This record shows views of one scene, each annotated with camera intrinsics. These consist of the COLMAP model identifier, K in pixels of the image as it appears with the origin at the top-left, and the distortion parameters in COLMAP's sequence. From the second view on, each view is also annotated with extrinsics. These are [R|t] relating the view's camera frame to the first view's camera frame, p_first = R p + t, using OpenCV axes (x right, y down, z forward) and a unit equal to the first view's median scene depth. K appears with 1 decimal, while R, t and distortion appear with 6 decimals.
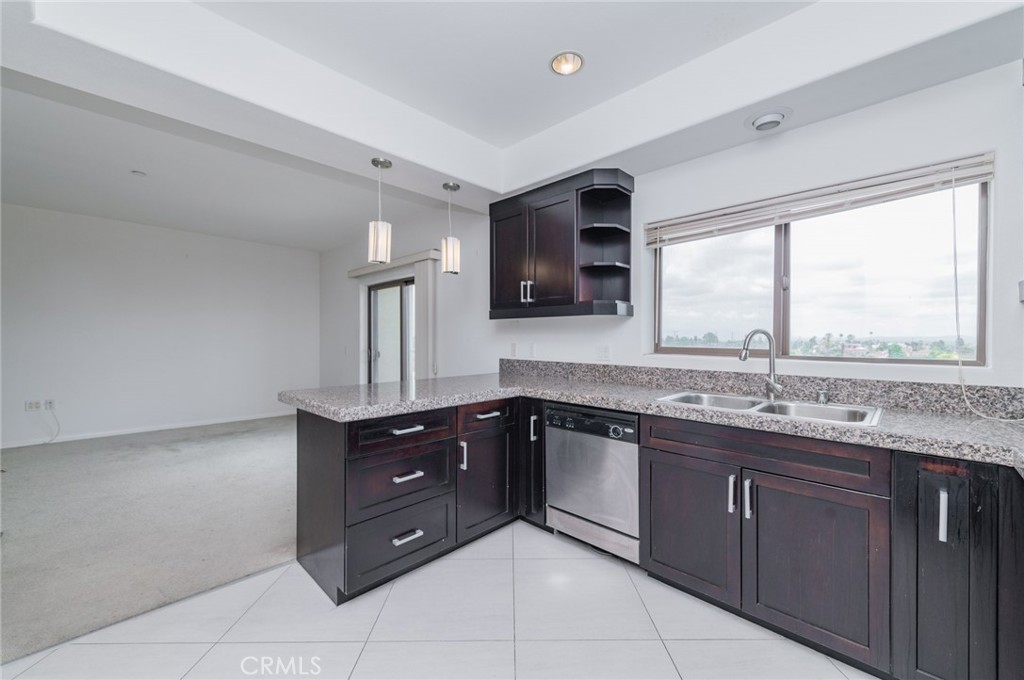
lens RADIAL K [[405.6, 0, 512.0], [0, 405.6, 340.0], [0, 0, 1]] dist [0.012874, -0.000065]
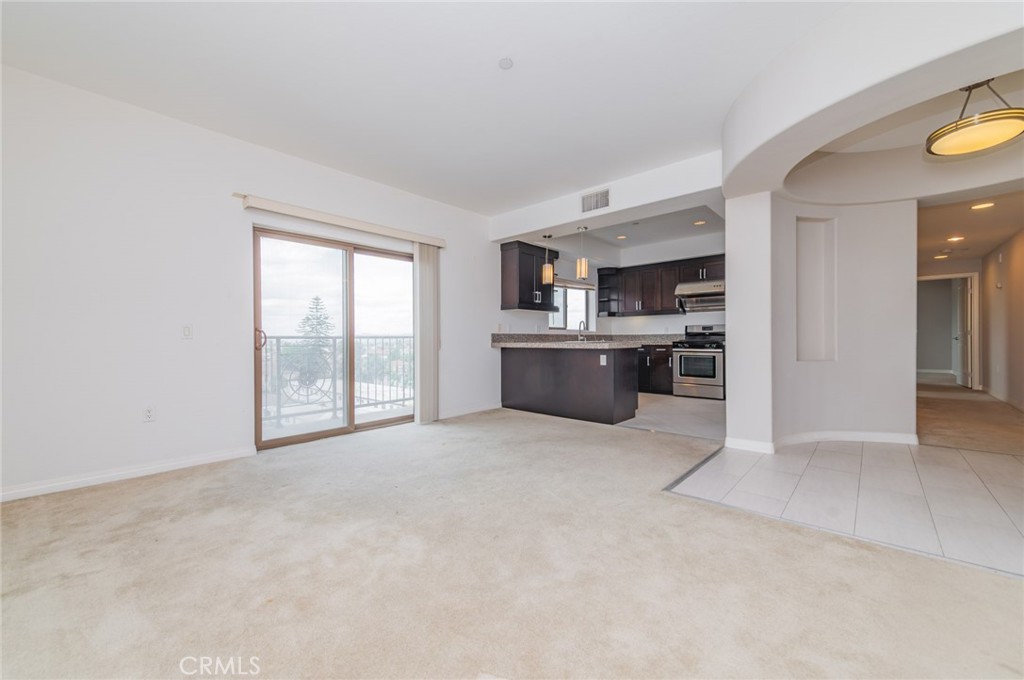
lens RADIAL K [[406.5, 0, 511.6], [0, 406.5, 342.0], [0, 0, 1]] dist [0.009820, -0.000136]
pose [[-0.059441, -0.008357, 0.998197, -2.223201], [0.011978, 0.999887, 0.009084, 0.091754], [-0.998160, 0.012496, -0.059334, 1.436911]]
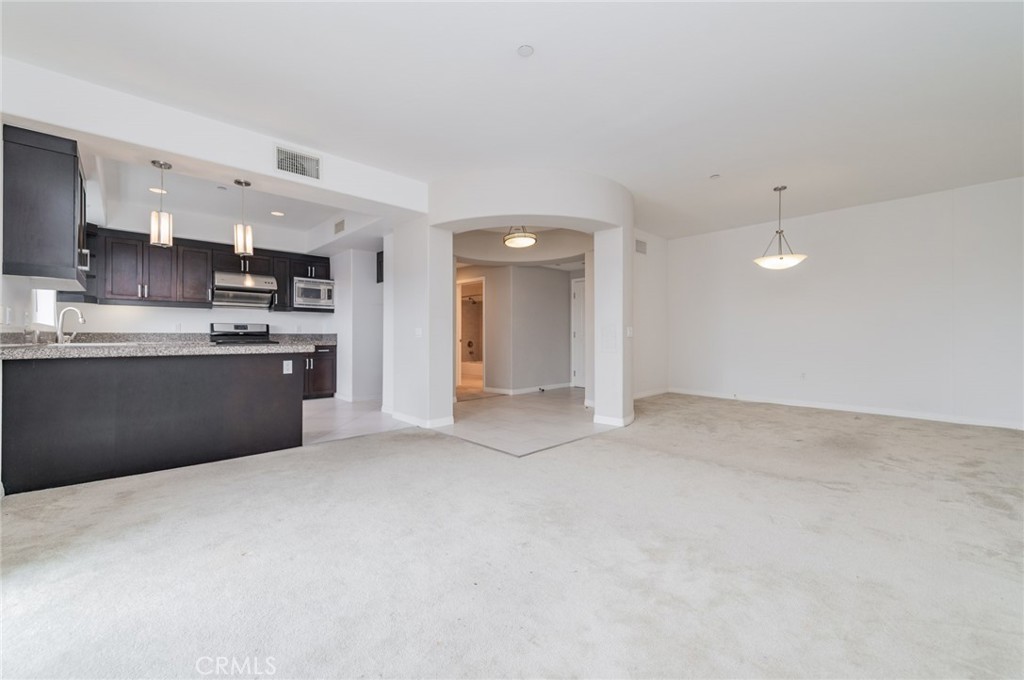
lens RADIAL K [[403.6, 0, 490.0], [0, 403.6, 337.3], [0, 0, 1]] dist [0.010326, 0.000006]
pose [[-0.998803, -0.000998, 0.048912, -1.204901], [-0.000557, 0.999959, 0.009034, 0.077504], [-0.048919, 0.008996, -0.998762, 2.287691]]
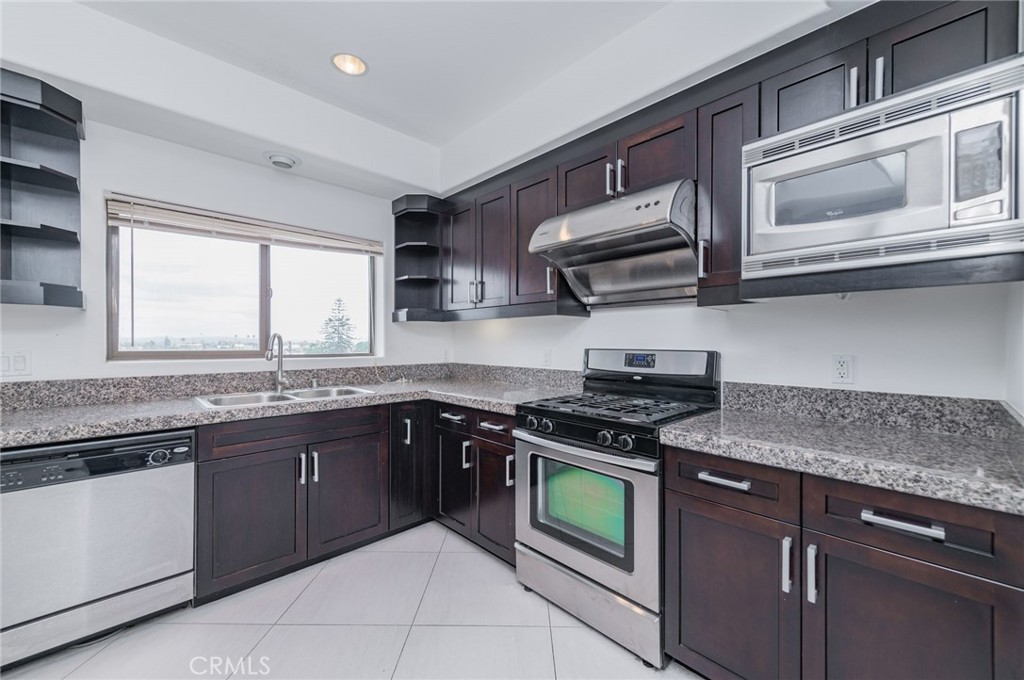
lens RADIAL K [[410.3, 0, 516.3], [0, 410.3, 343.3], [0, 0, 1]] dist [0.013337, -0.000601]
pose [[0.004280, -0.007142, 0.999965, -0.475673], [0.006427, 0.999954, 0.007115, -0.000831], [-0.999970, 0.006396, 0.004326, 0.245573]]
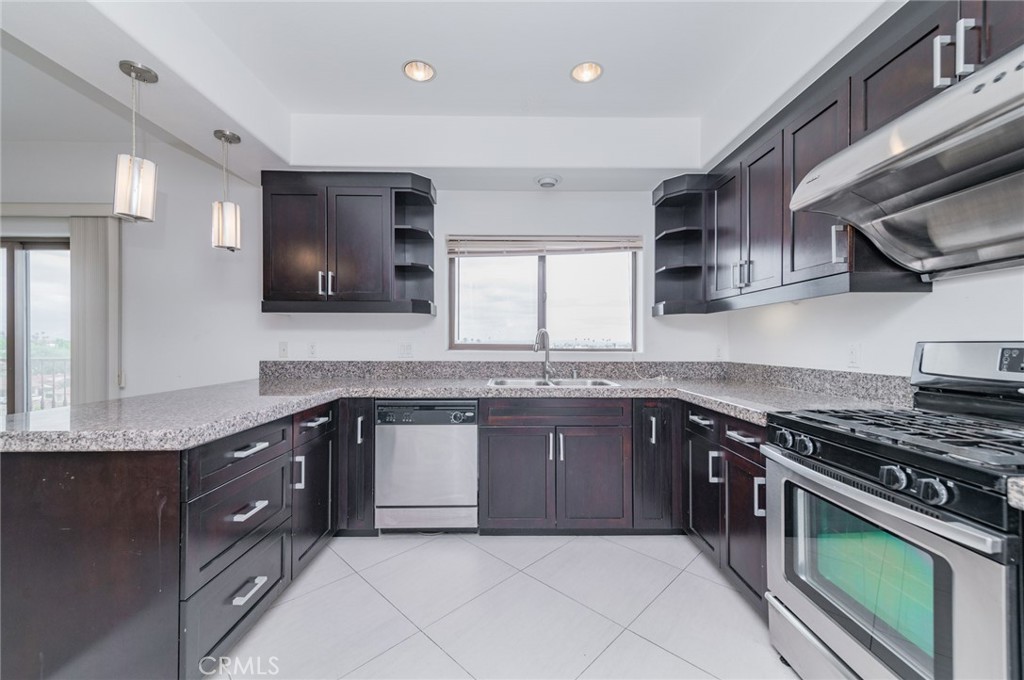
lens RADIAL K [[411.6, 0, 500.5], [0, 411.6, 342.0], [0, 0, 1]] dist [0.014006, -0.000406]
pose [[0.703075, 0.000937, 0.711115, -0.398732], [0.004480, 0.999973, -0.005747, 0.020702], [-0.711101, 0.007227, 0.703052, 0.095601]]
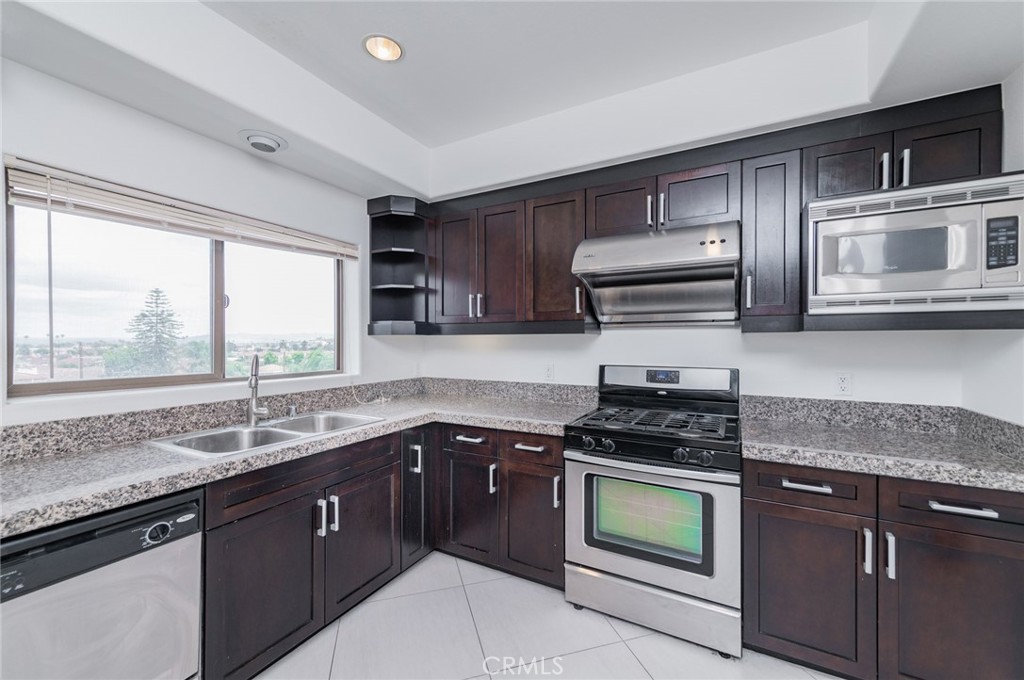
lens RADIAL K [[406.5, 0, 511.6], [0, 406.5, 342.0], [0, 0, 1]] dist [0.009820, -0.000136]
pose [[-0.303930, -0.006564, 0.952672, -0.398635], [0.008791, 0.999914, 0.009695, -0.046888], [-0.952654, 0.011322, -0.303847, 0.591029]]
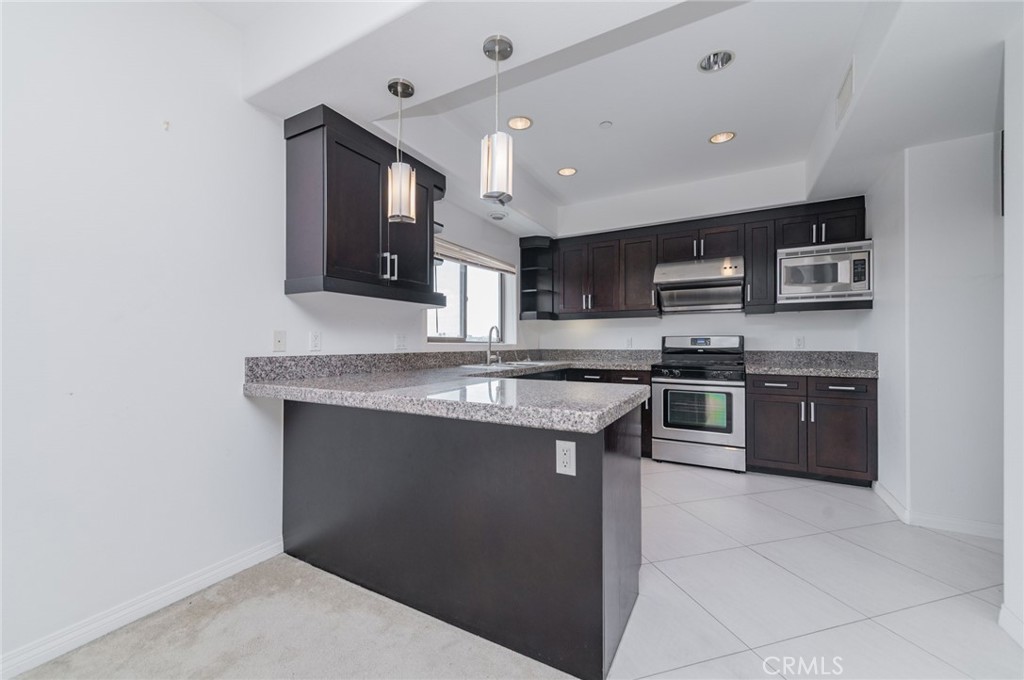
lens RADIAL K [[400.1, 0, 518.2], [0, 400.1, 341.8], [0, 0, 1]] dist [0.000817, 0.000062]
pose [[-0.291506, 0.004167, 0.956560, -0.927374], [0.007766, 0.999968, -0.001990, 0.040134], [-0.956538, 0.006848, -0.291529, 1.137478]]
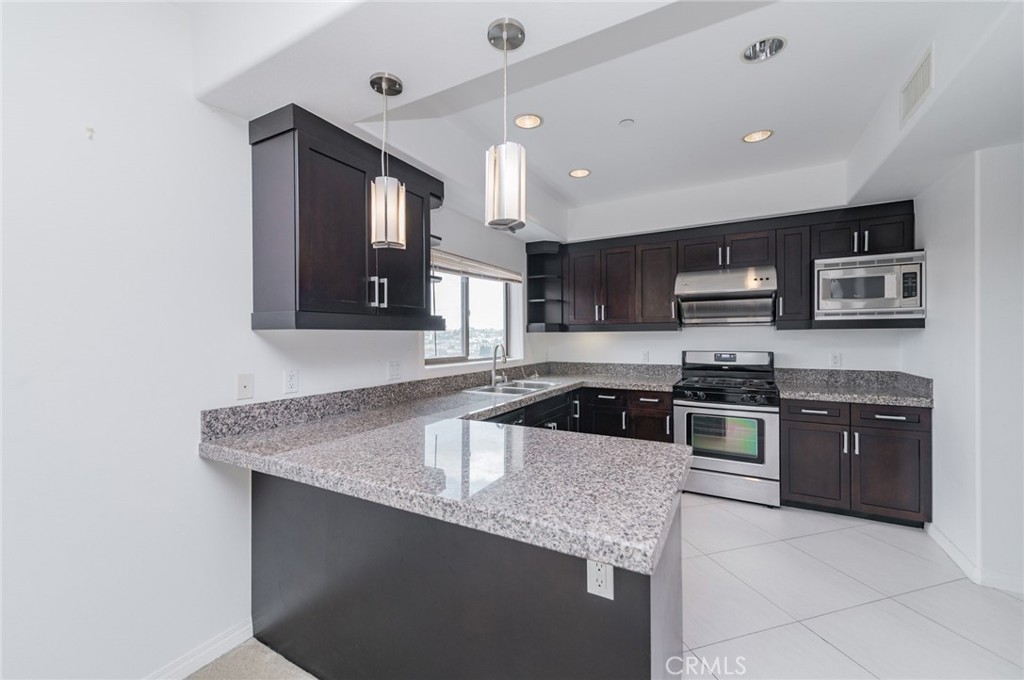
lens RADIAL K [[404.5, 0, 522.9], [0, 404.5, 336.3], [0, 0, 1]] dist [0.000649, 0.000048]
pose [[-0.295715, -0.000052, 0.955276, -0.804608], [0.013414, 0.999901, 0.004207, -0.049910], [-0.955182, 0.014058, -0.295686, 1.115179]]
